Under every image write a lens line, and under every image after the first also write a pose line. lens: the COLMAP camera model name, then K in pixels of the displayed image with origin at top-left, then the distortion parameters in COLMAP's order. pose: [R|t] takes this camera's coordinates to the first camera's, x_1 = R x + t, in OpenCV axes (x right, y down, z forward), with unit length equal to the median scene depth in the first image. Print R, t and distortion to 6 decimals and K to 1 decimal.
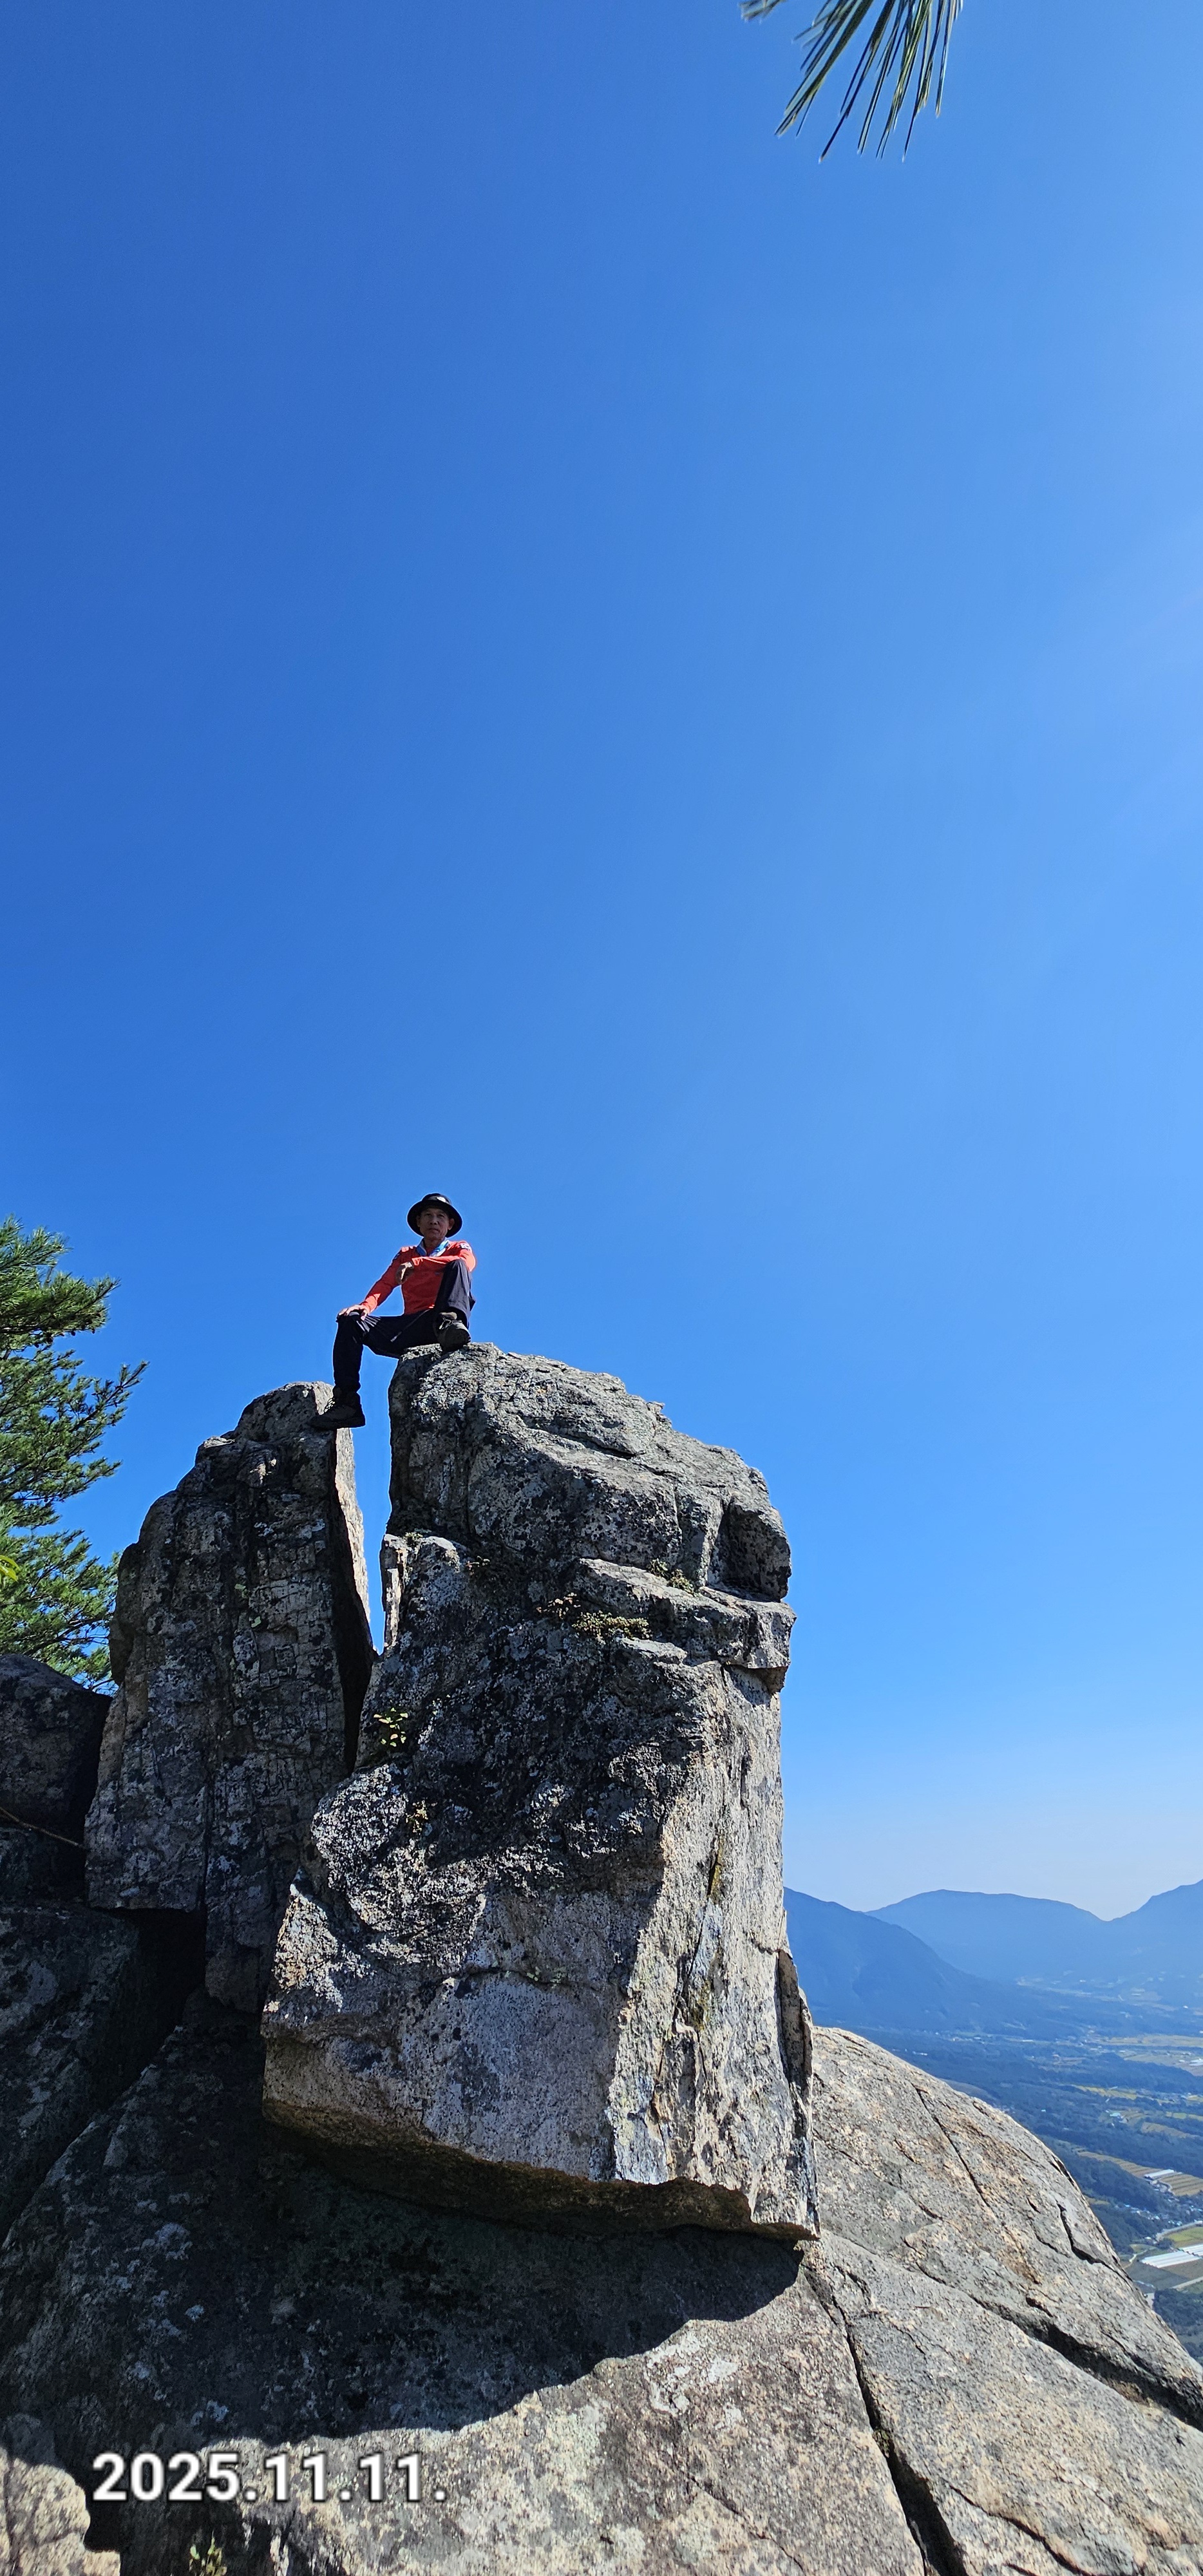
lens RADIAL K [[1057.4, 0, 588.9], [0, 1057.4, 1293.8], [0, 0, 1]] dist [0.000166, -0.000066]
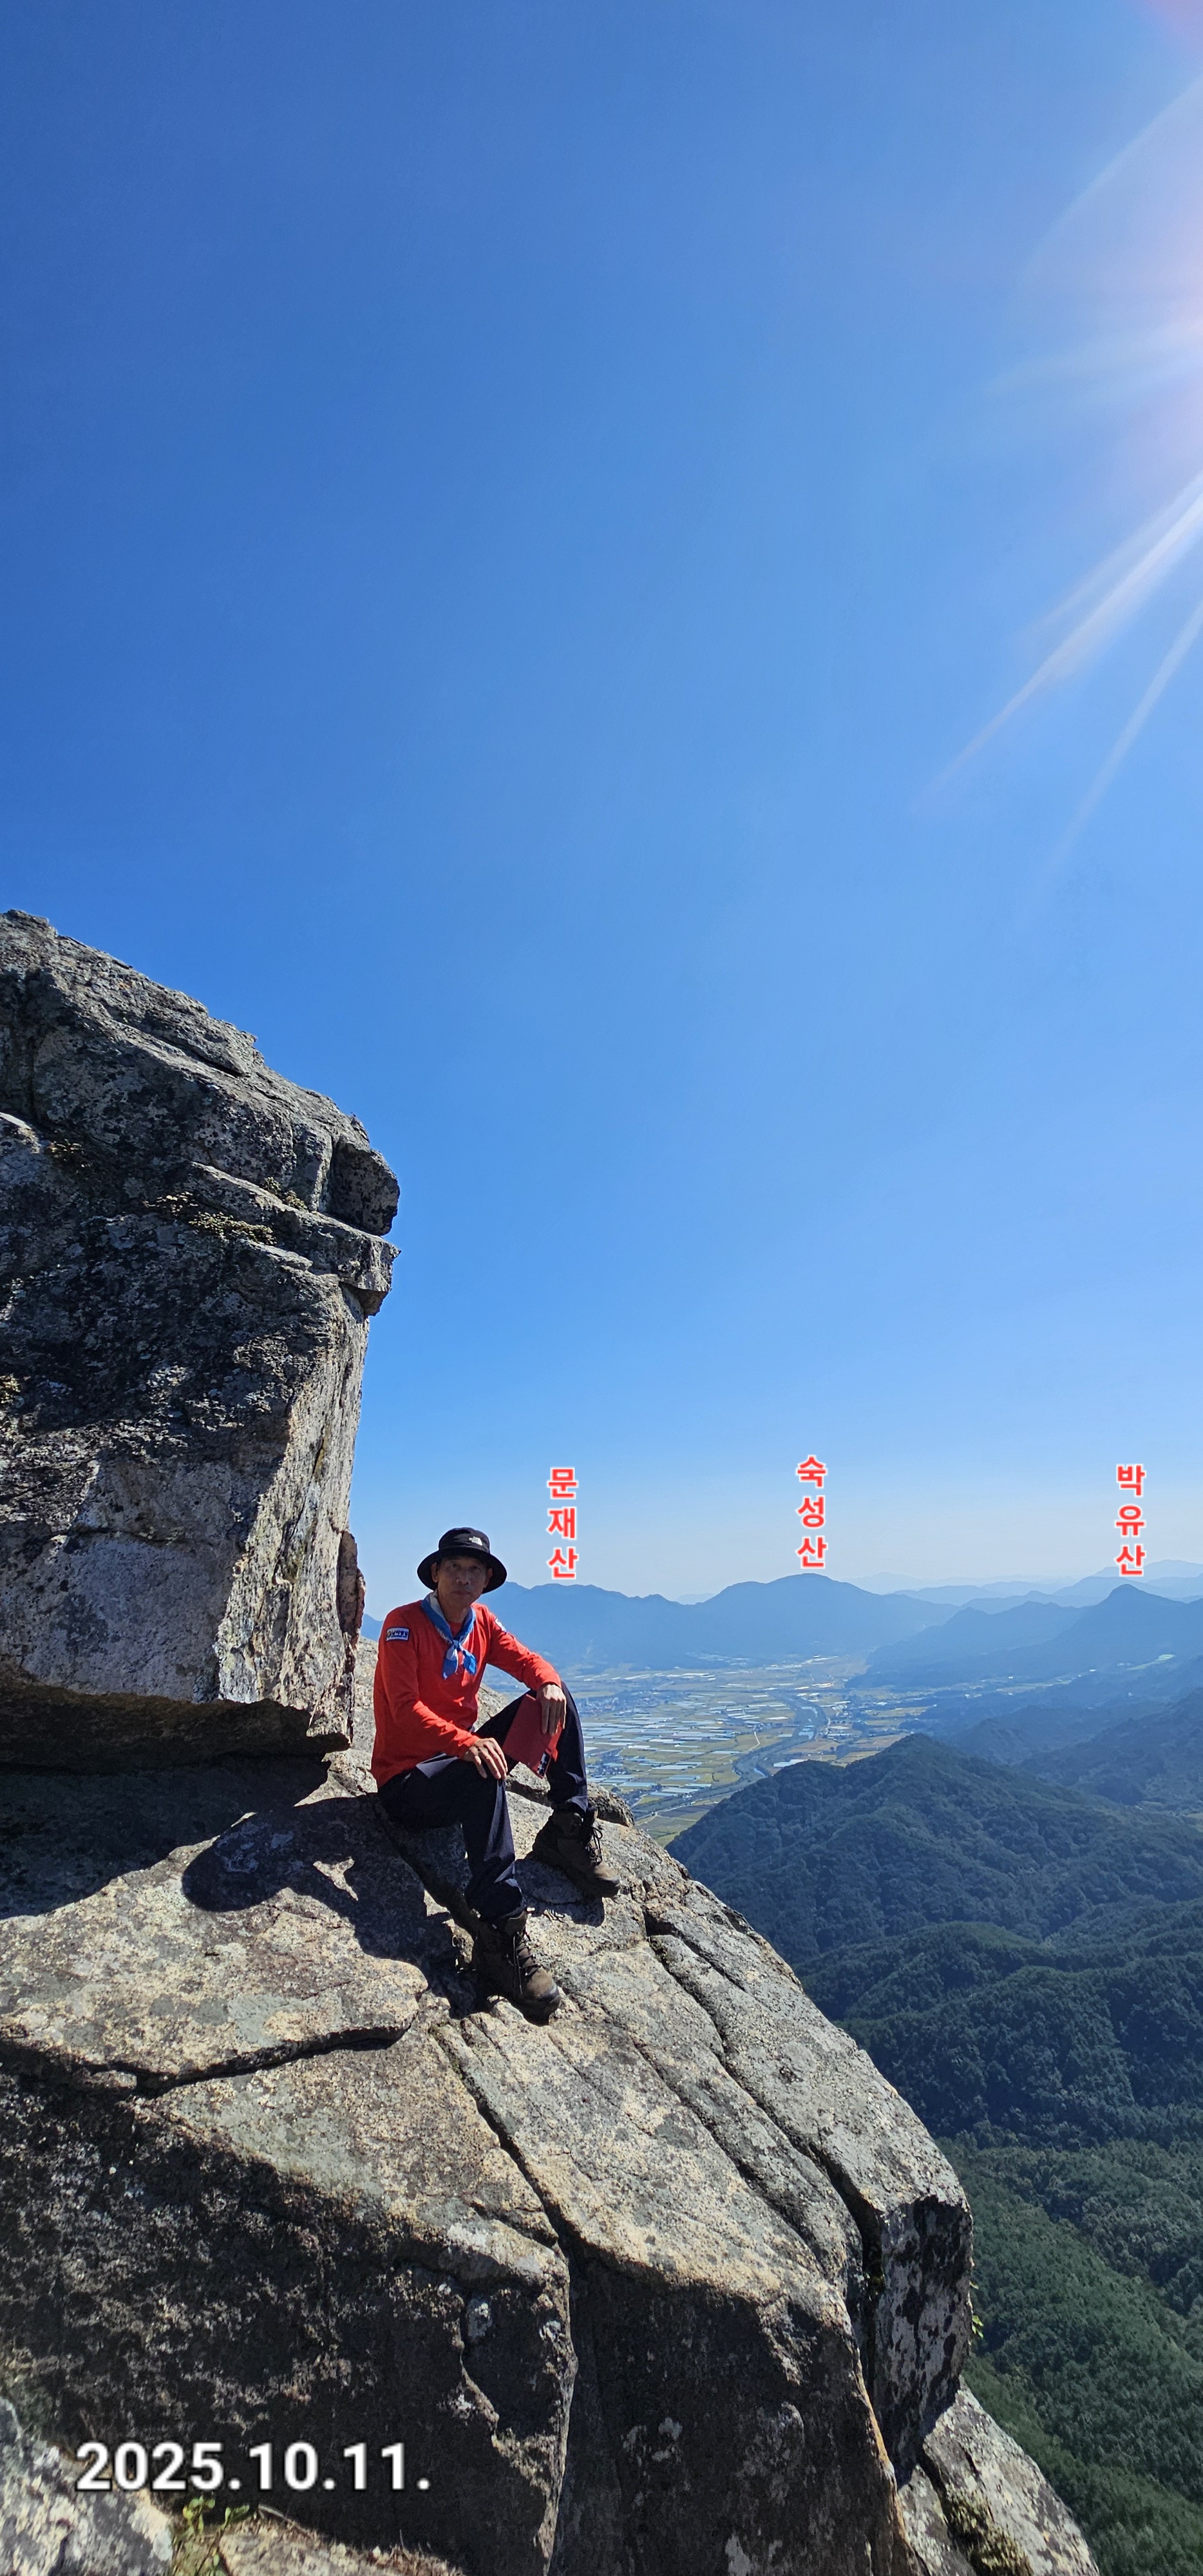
lens RADIAL K [[1057.4, 0, 588.9], [0, 1057.4, 1293.8], [0, 0, 1]] dist [0.000166, -0.000066]
pose [[0.827886, 0.118751, 0.548181, -0.258150], [-0.238427, 0.959143, 0.152305, 0.163867], [-0.507698, -0.256792, 0.822375, 0.028899]]
